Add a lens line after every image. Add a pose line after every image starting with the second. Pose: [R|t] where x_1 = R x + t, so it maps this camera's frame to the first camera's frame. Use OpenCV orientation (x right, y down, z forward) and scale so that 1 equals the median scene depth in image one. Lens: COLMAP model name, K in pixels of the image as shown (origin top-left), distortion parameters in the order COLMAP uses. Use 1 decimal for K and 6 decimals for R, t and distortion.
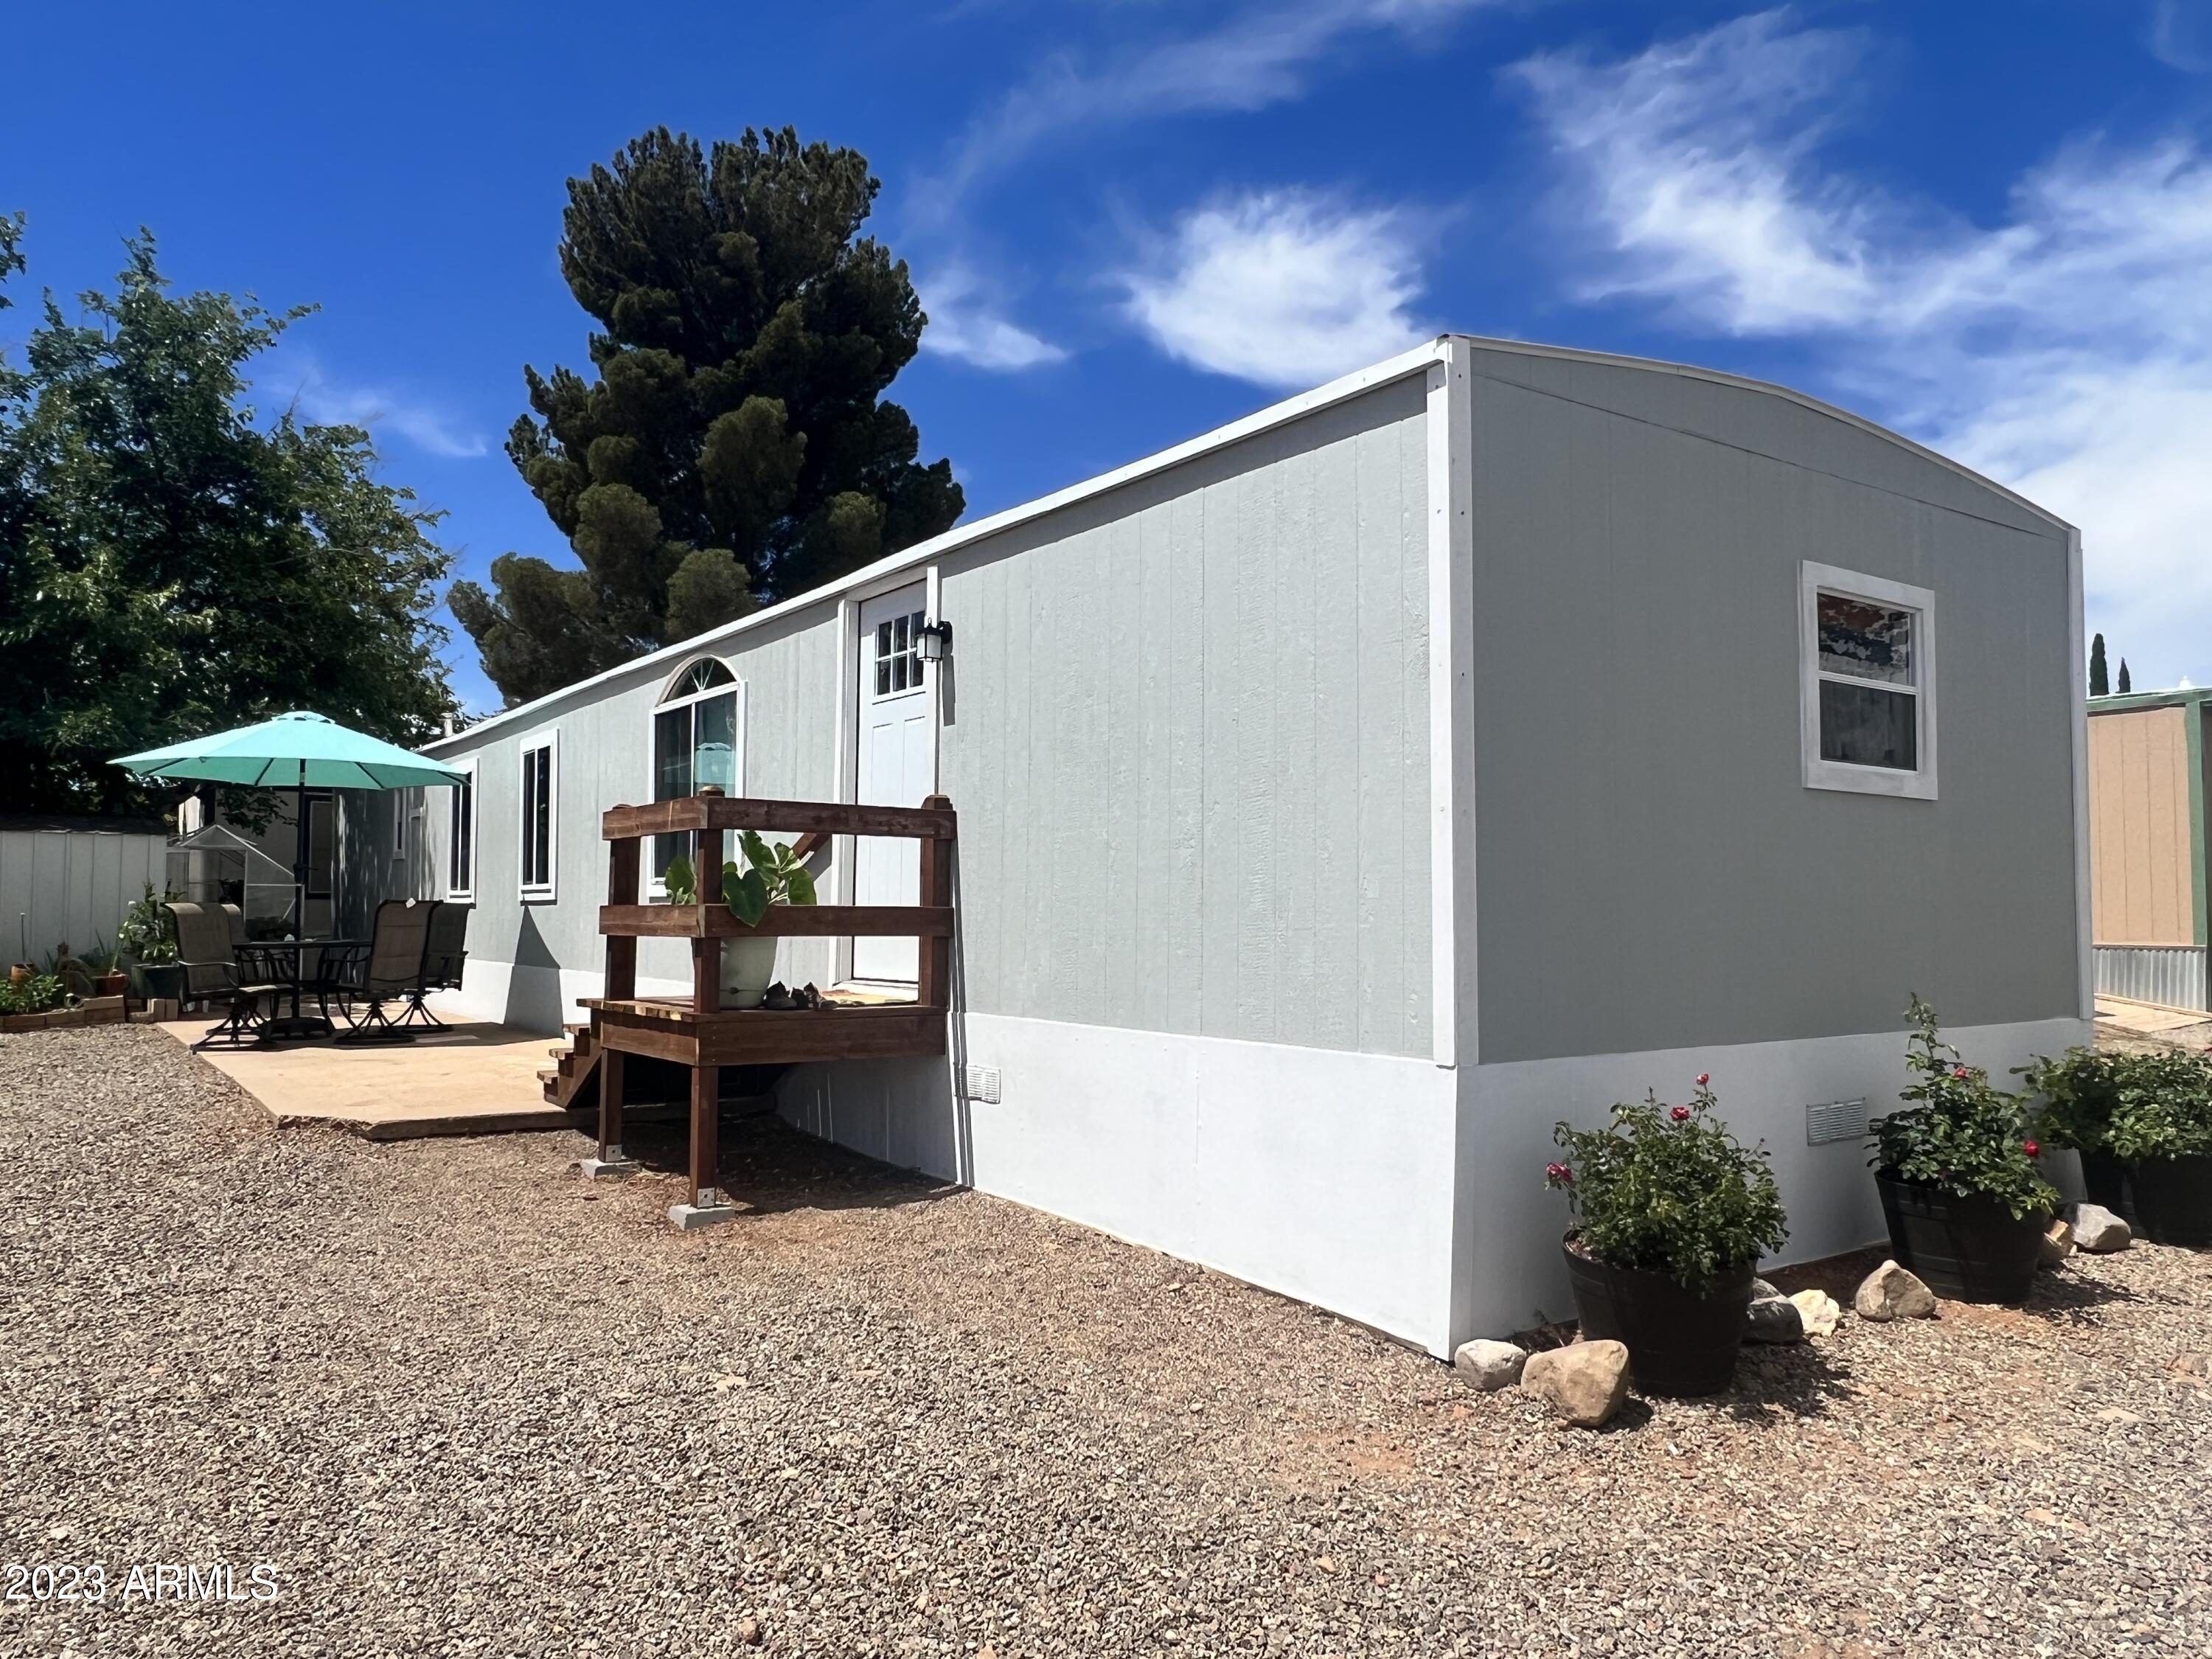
lens RADIAL K [[1544.5, 0, 1102.1], [0, 1544.5, 834.8], [0, 0, 1]] dist [0.001709, -0.000681]
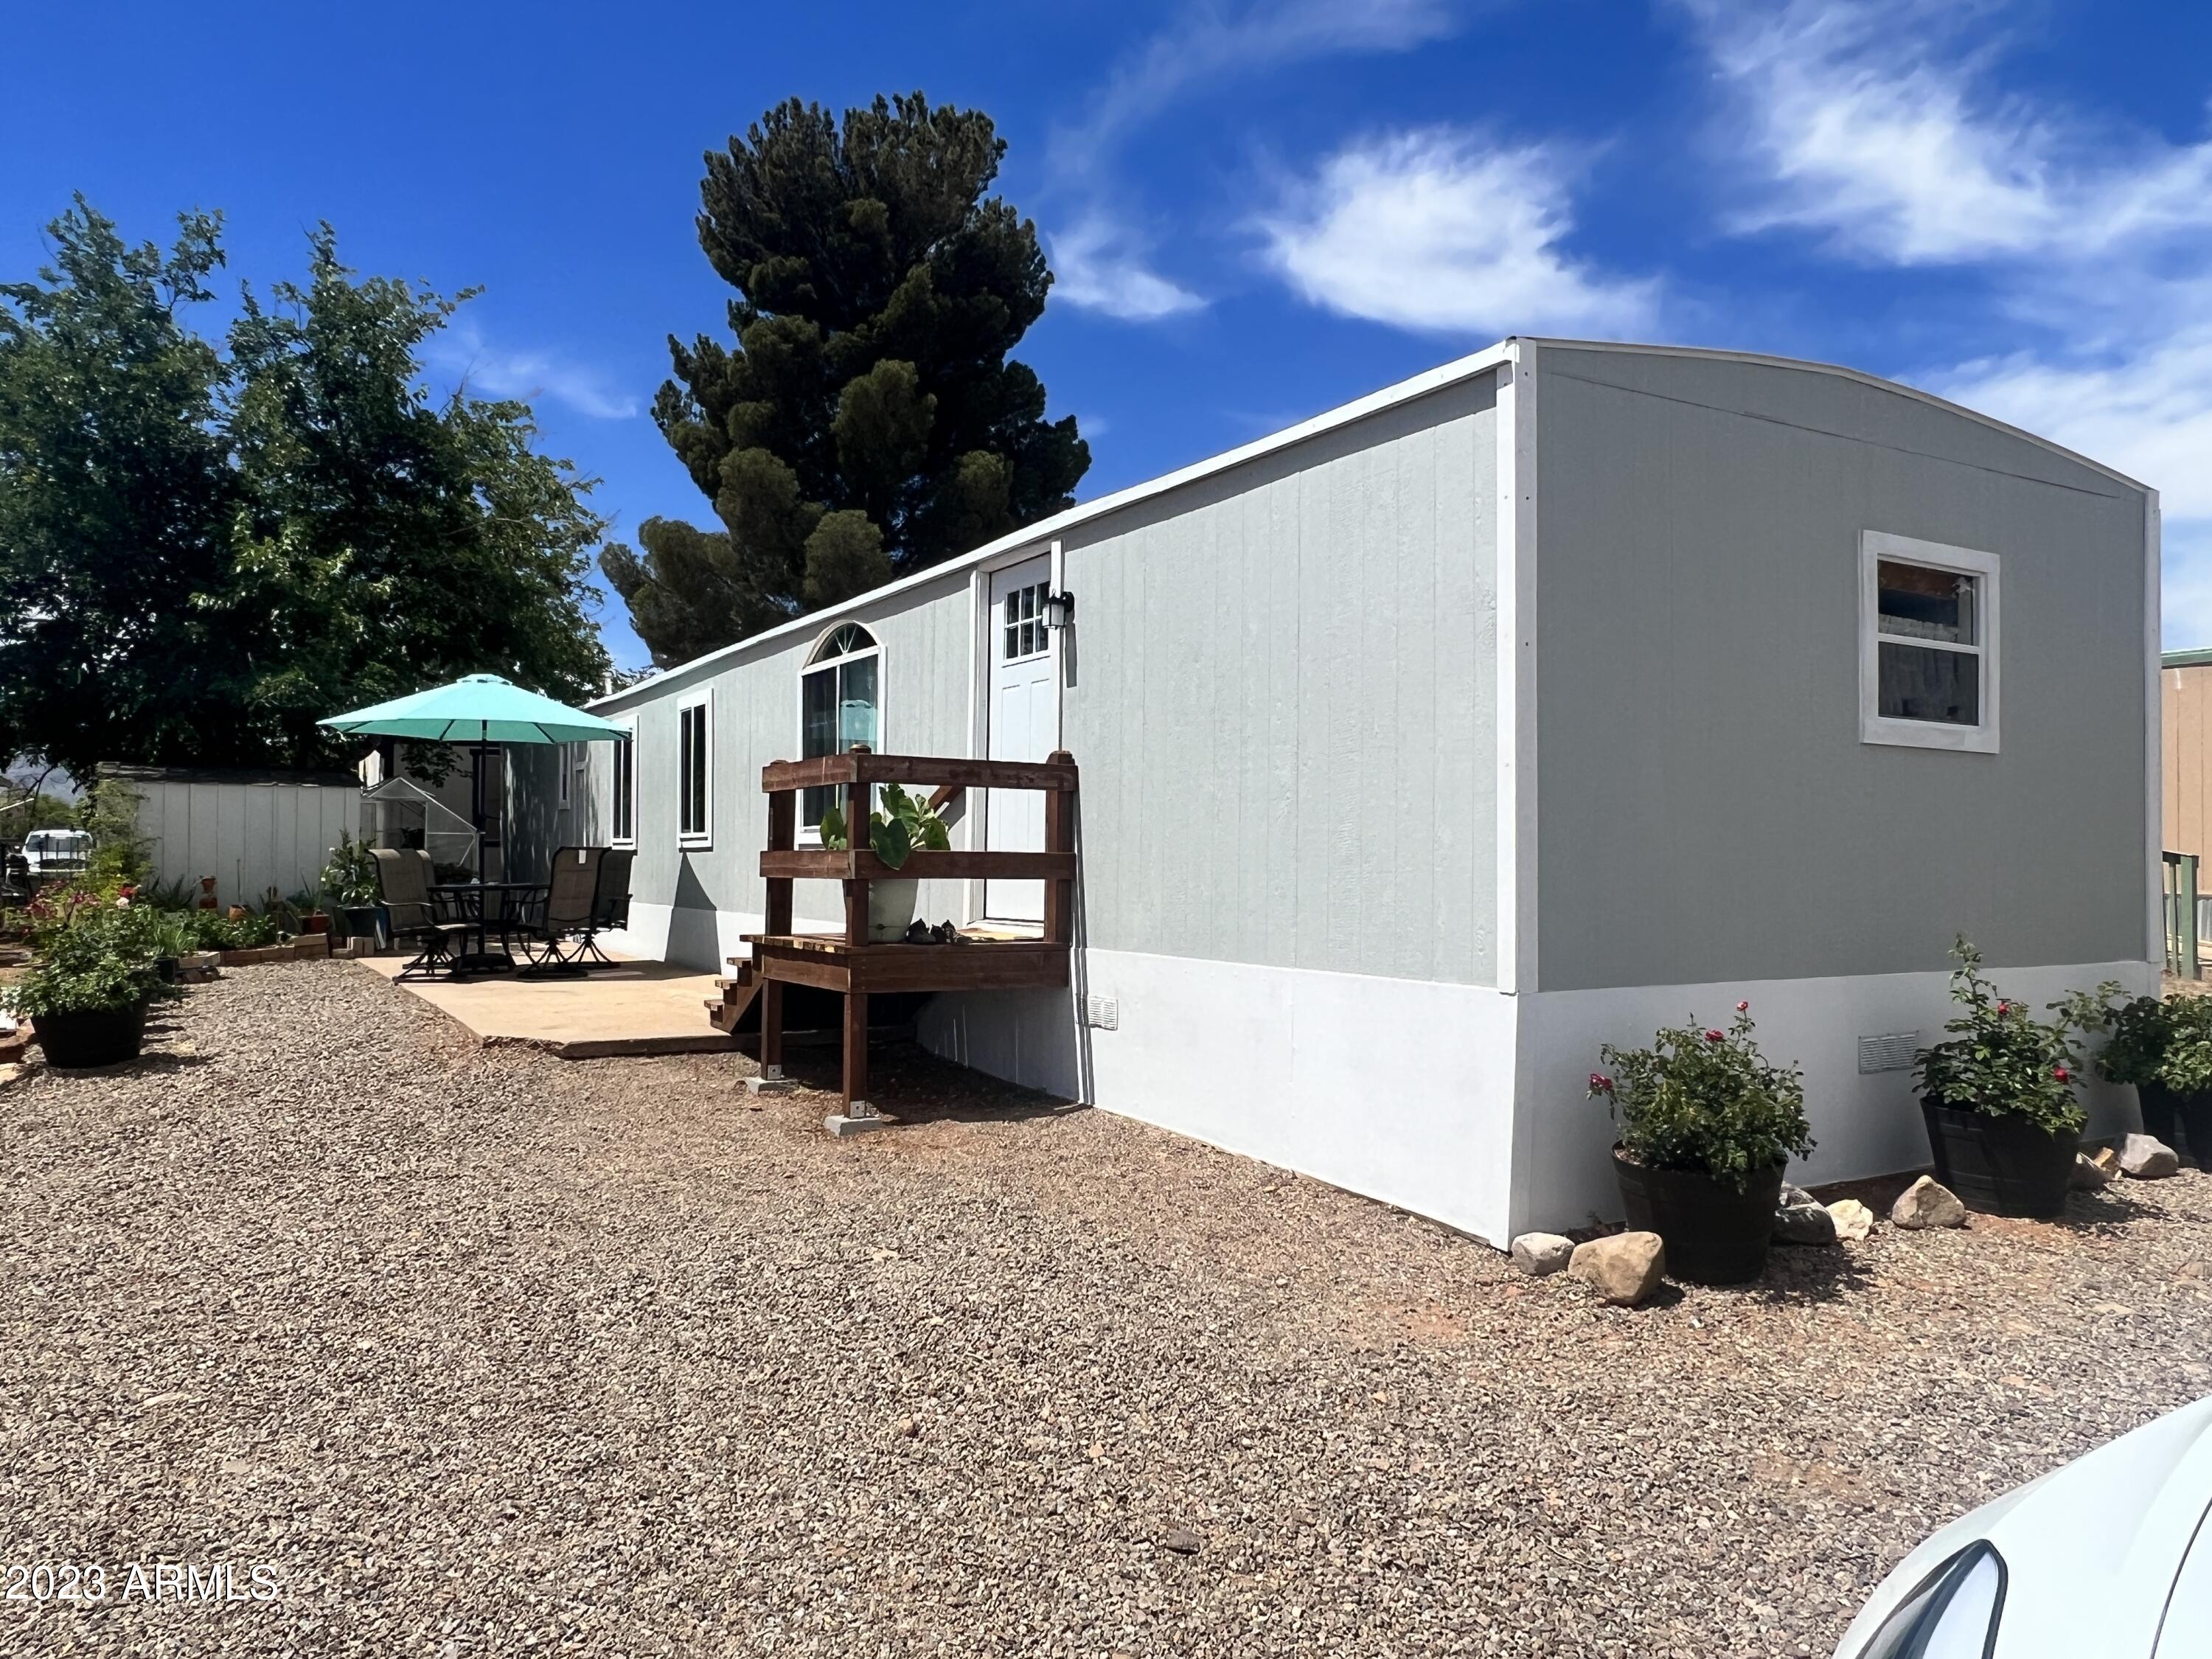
lens RADIAL K [[1544.5, 0, 1100.9], [0, 1544.5, 844.6], [0, 0, 1]] dist [0.001709, -0.000681]
pose [[0.996532, 0.001887, -0.083185, 0.015863], [0.001321, 0.999258, 0.038491, -0.001719], [0.083196, -0.038468, 0.995790, -0.111828]]
